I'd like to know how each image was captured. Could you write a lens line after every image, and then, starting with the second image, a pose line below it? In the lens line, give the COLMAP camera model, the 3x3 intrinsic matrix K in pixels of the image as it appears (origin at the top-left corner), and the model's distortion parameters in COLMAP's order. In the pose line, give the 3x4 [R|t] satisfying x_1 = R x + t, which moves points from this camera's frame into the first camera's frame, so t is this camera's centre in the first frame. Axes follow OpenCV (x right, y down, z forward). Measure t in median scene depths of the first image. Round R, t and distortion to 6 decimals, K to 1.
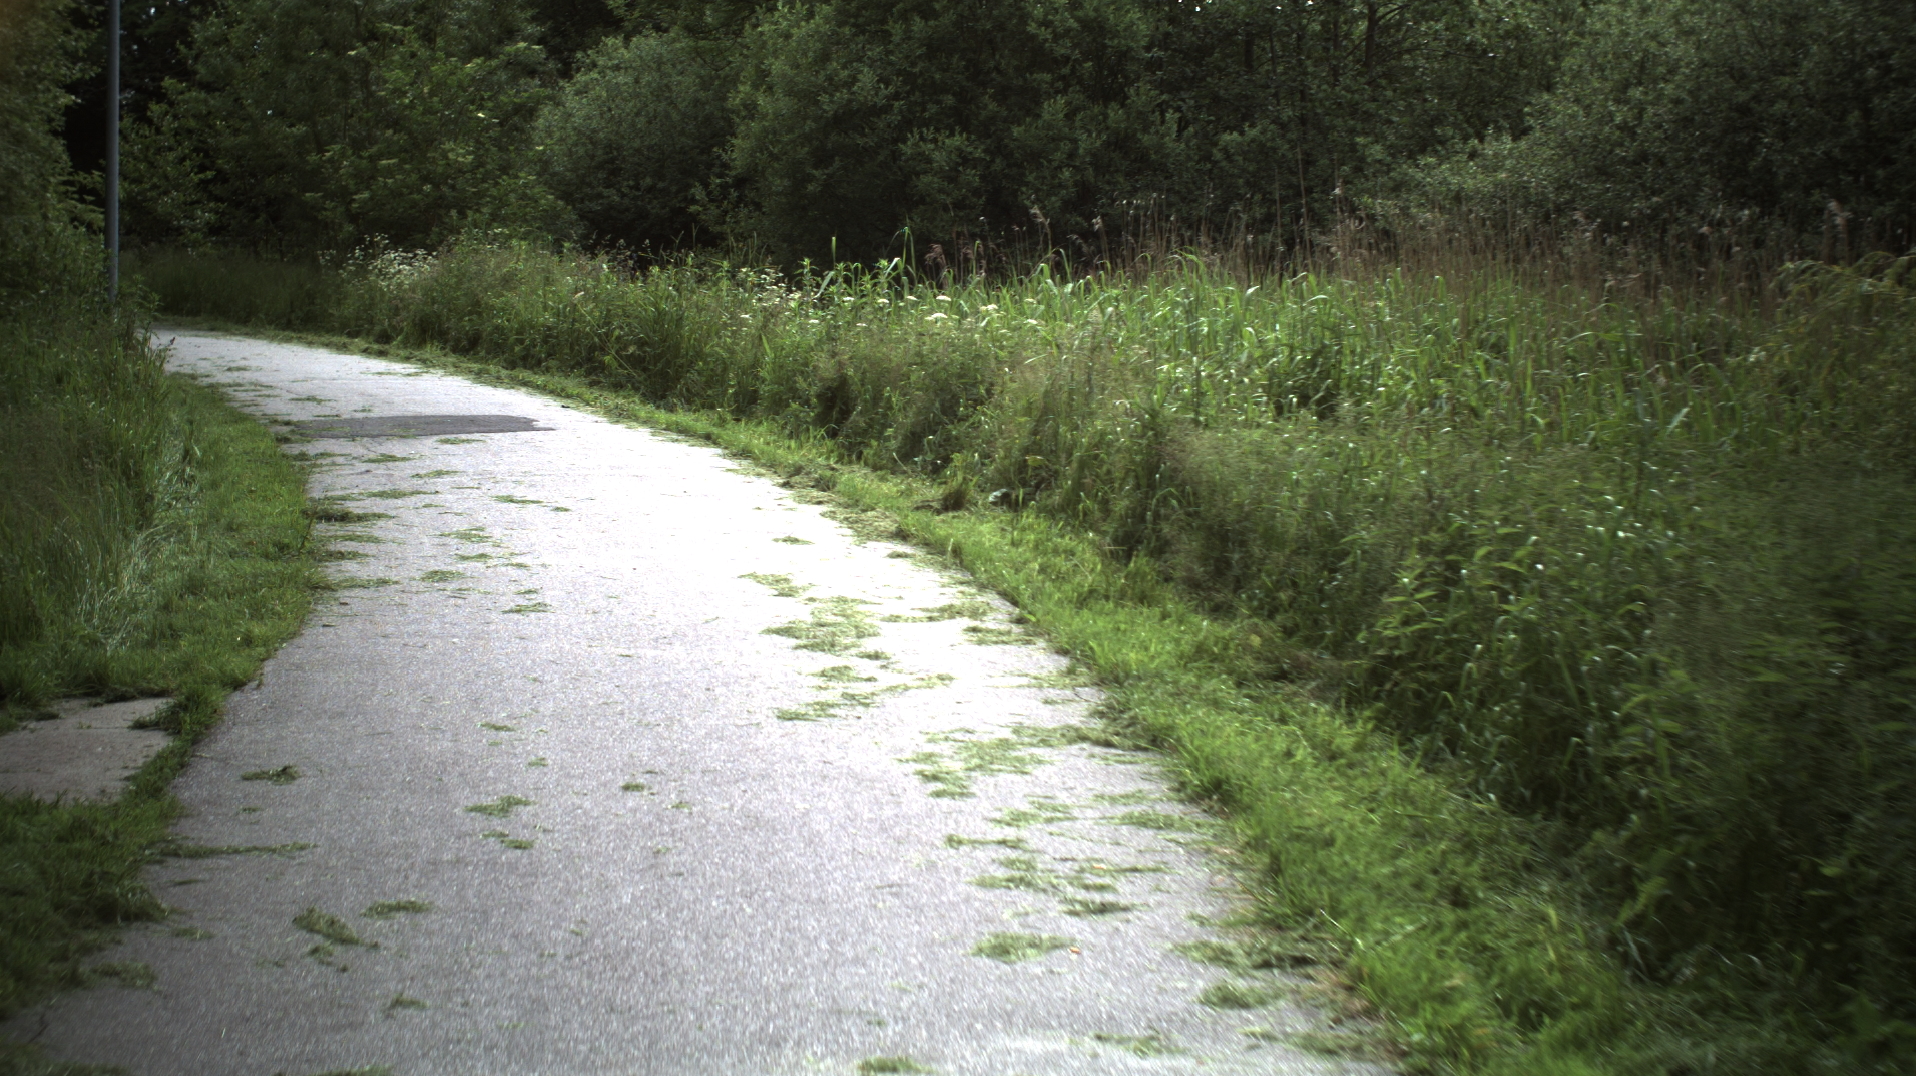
lens RADIAL K [[3200.0, 0, 954.3], [0, 3200.0, 532.4], [0, 0, 1]] dist [-0.273474, 0.313787]
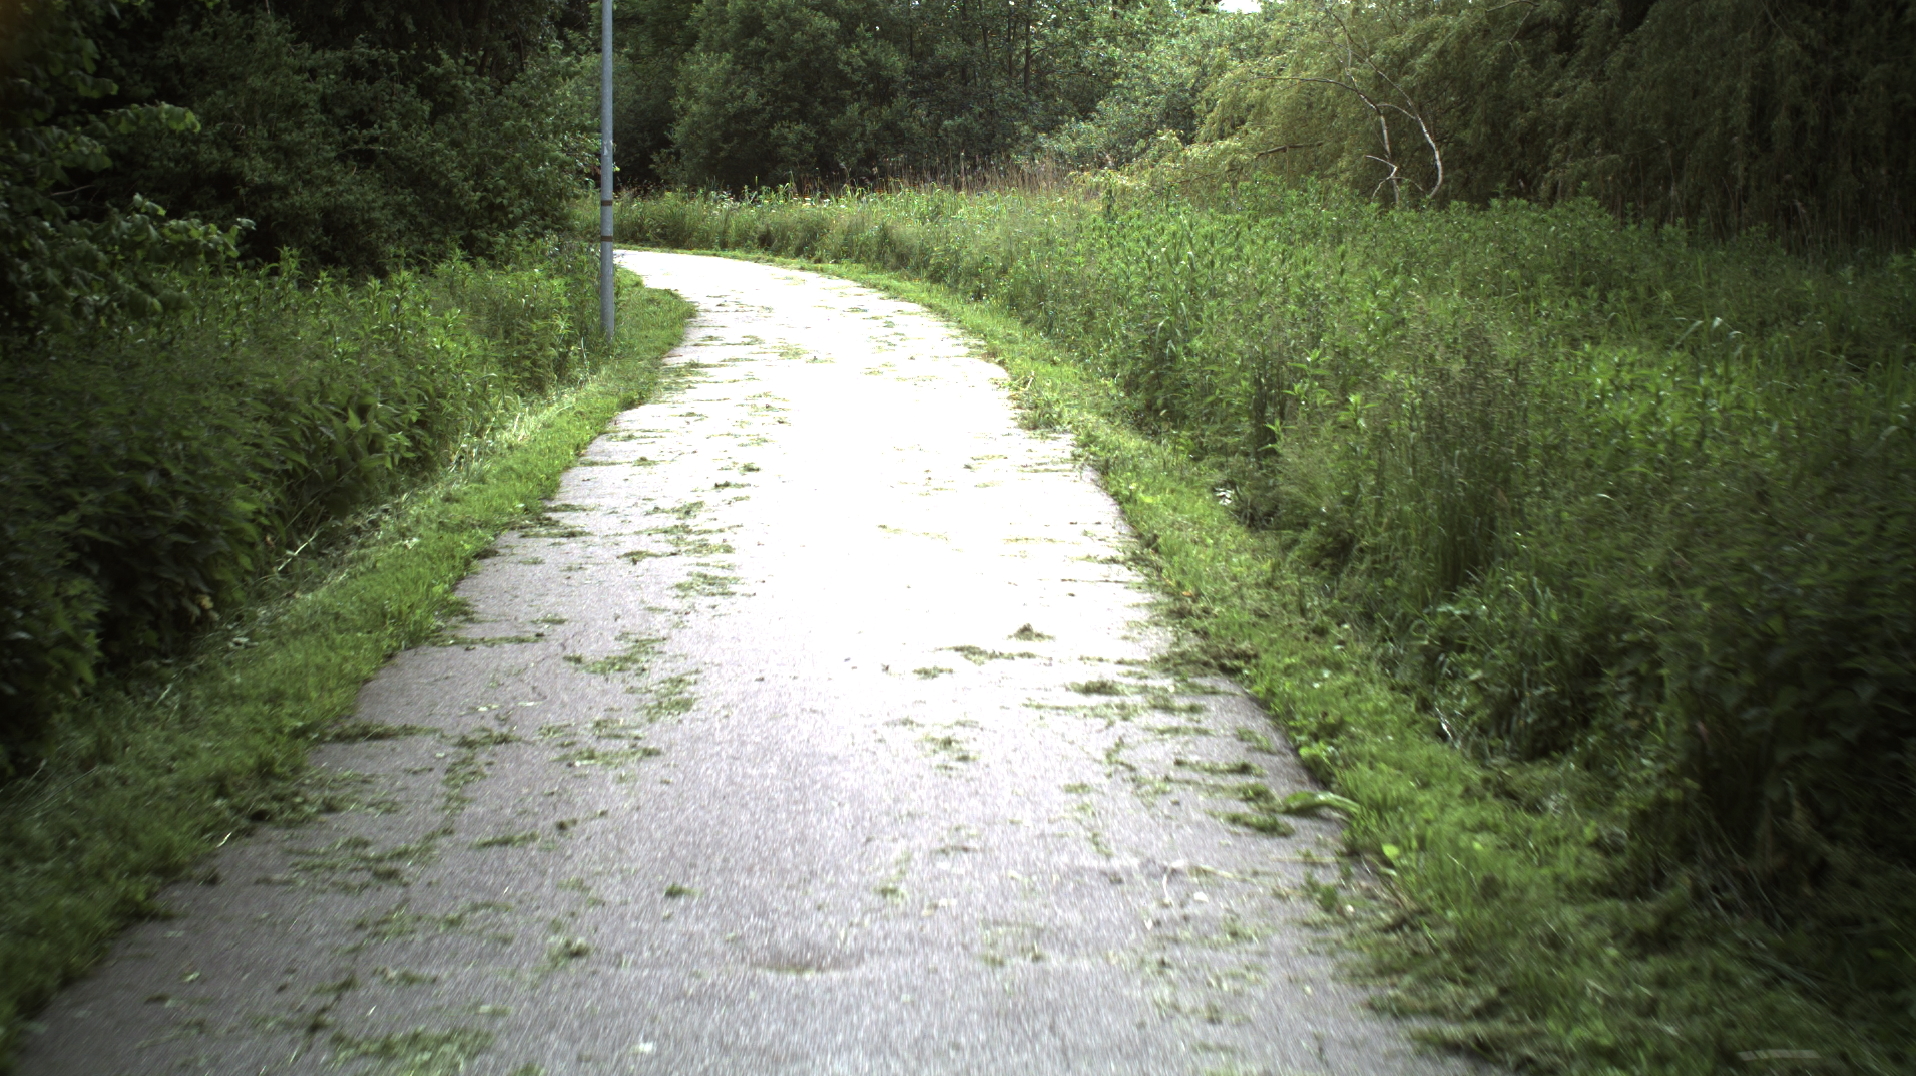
lens RADIAL K [[3202.3, 0, 960.1], [0, 3202.3, 540.4], [0, 0, 1]] dist [-0.254544, 0.201438]
pose [[0.998004, -0.017974, 0.060542, -0.037608], [0.017038, 0.999728, 0.015929, 0.145219], [-0.060812, -0.014866, 0.998039, -1.397150]]
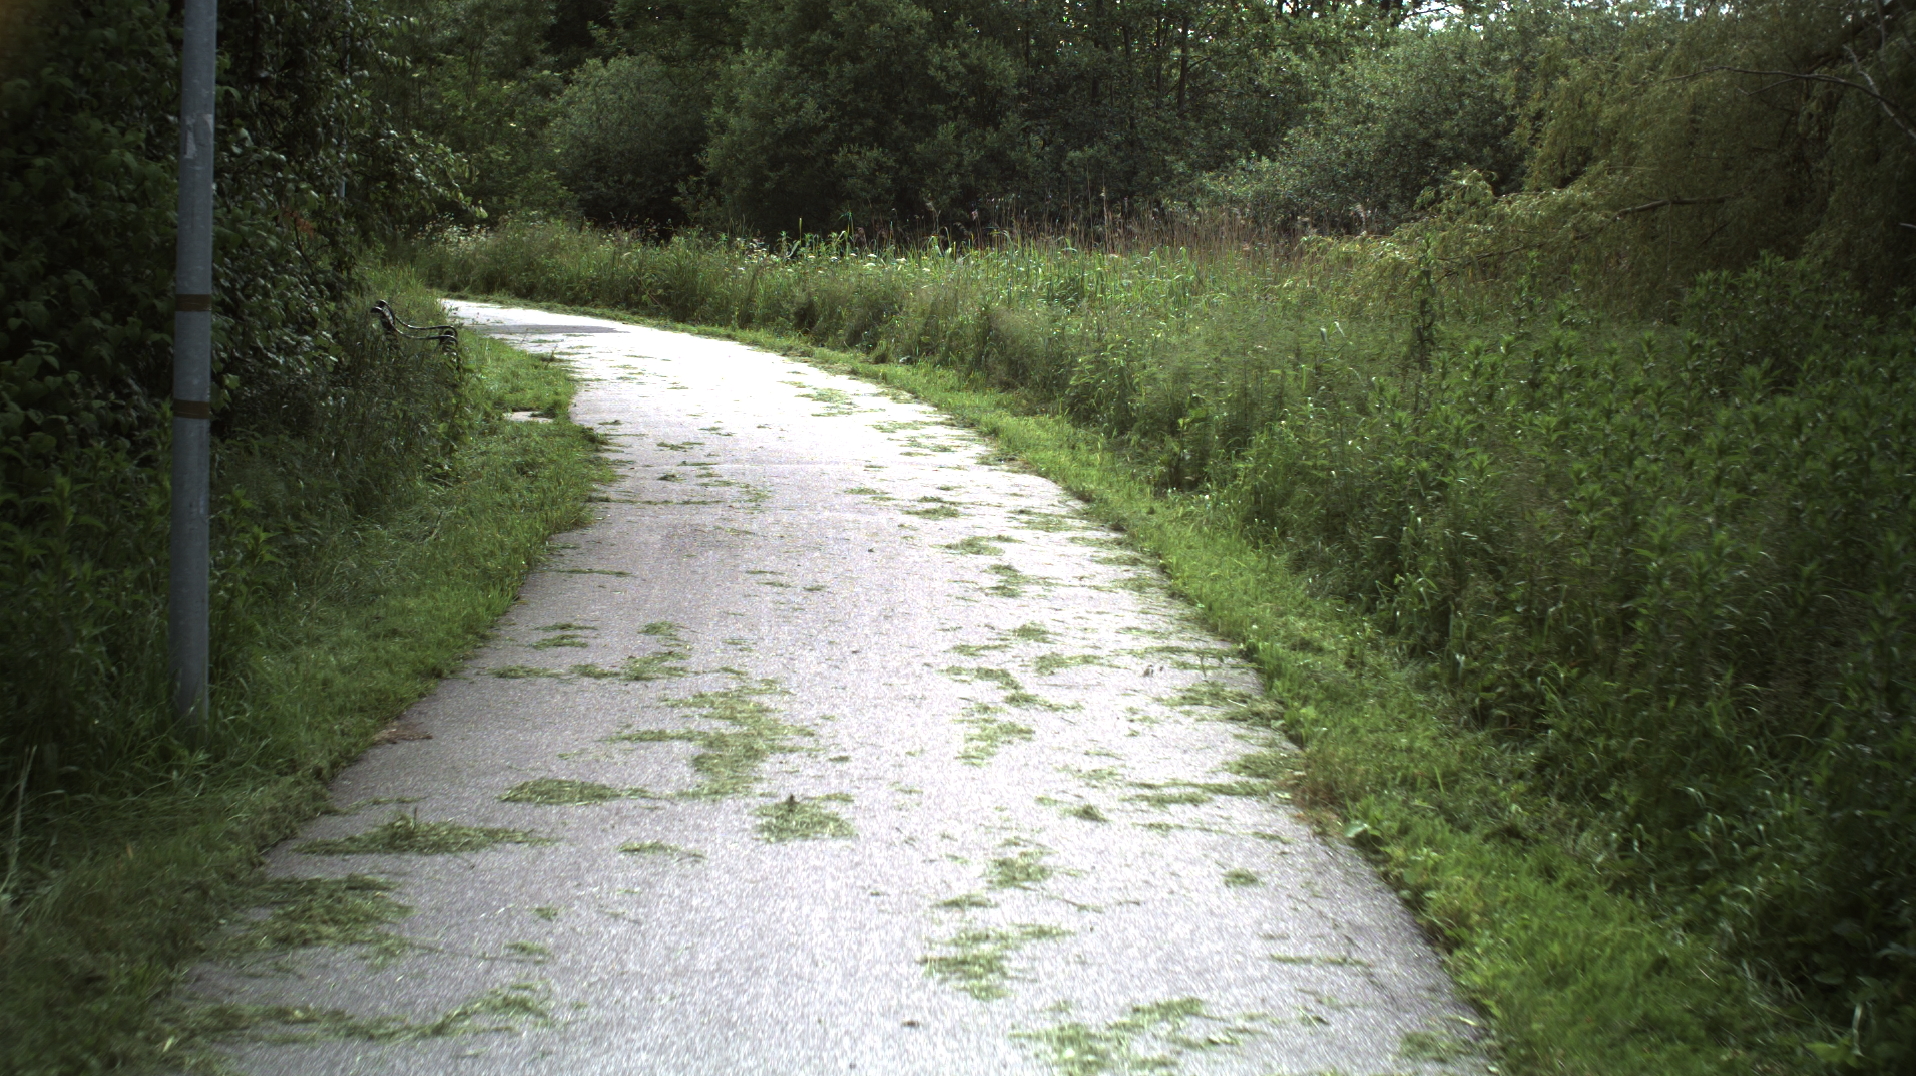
lens RADIAL K [[3200.0, 0, 954.3], [0, 3200.0, 532.4], [0, 0, 1]] dist [-0.273474, 0.313787]
pose [[0.999314, 0.017011, 0.032892, -0.011982], [-0.017034, 0.999855, 0.000423, 0.063022], [-0.032880, -0.000983, 0.999459, -0.598809]]
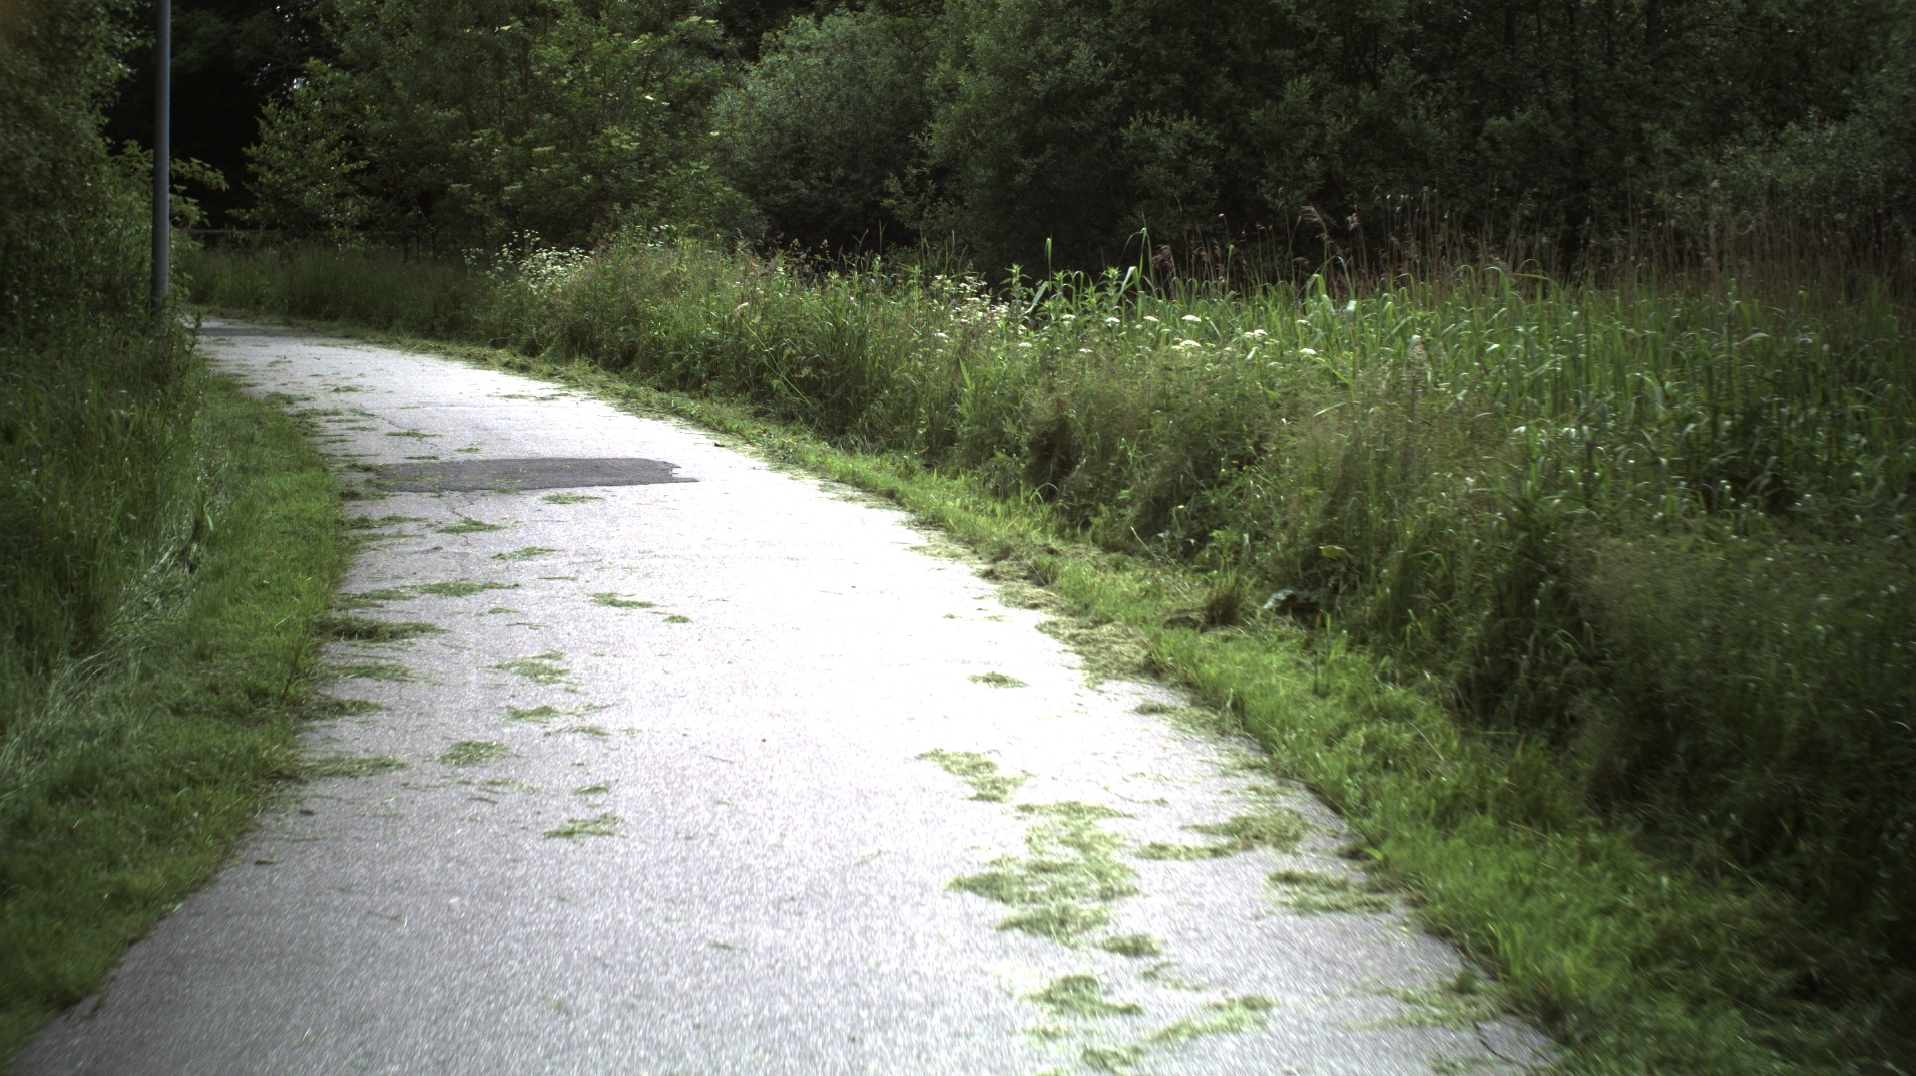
lens RADIAL K [[3200.0, 0, 954.3], [0, 3200.0, 532.4], [0, 0, 1]] dist [-0.273474, 0.313787]
pose [[0.997971, 0.006247, -0.063365, -0.010733], [-0.006128, 0.999979, 0.002075, -0.020715], [0.063376, -0.001682, 0.997988, 0.201870]]
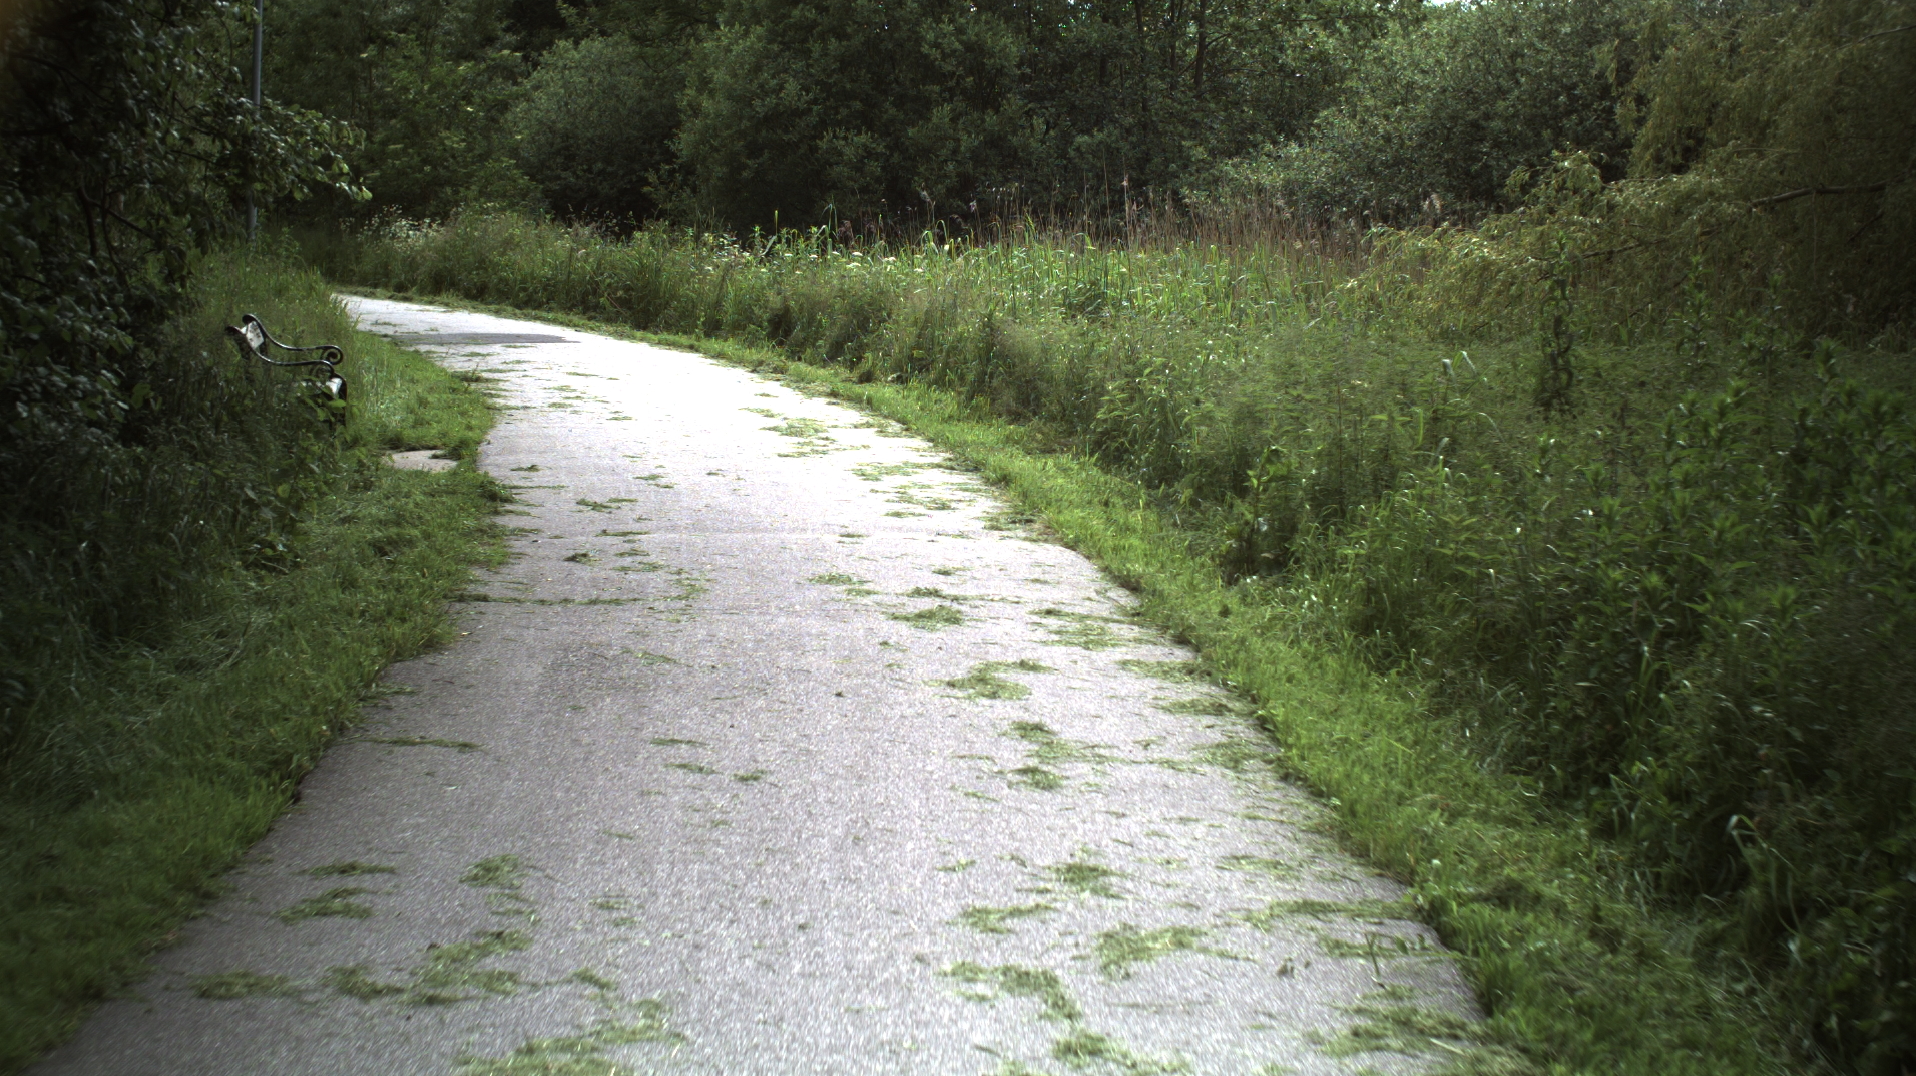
lens RADIAL K [[3200.0, 0, 954.3], [0, 3200.0, 532.4], [0, 0, 1]] dist [-0.273474, 0.313787]
pose [[0.999290, 0.014773, 0.034651, -0.007229], [-0.014902, 0.999883, 0.003468, 0.042568], [-0.034596, -0.003982, 0.999393, -0.399462]]
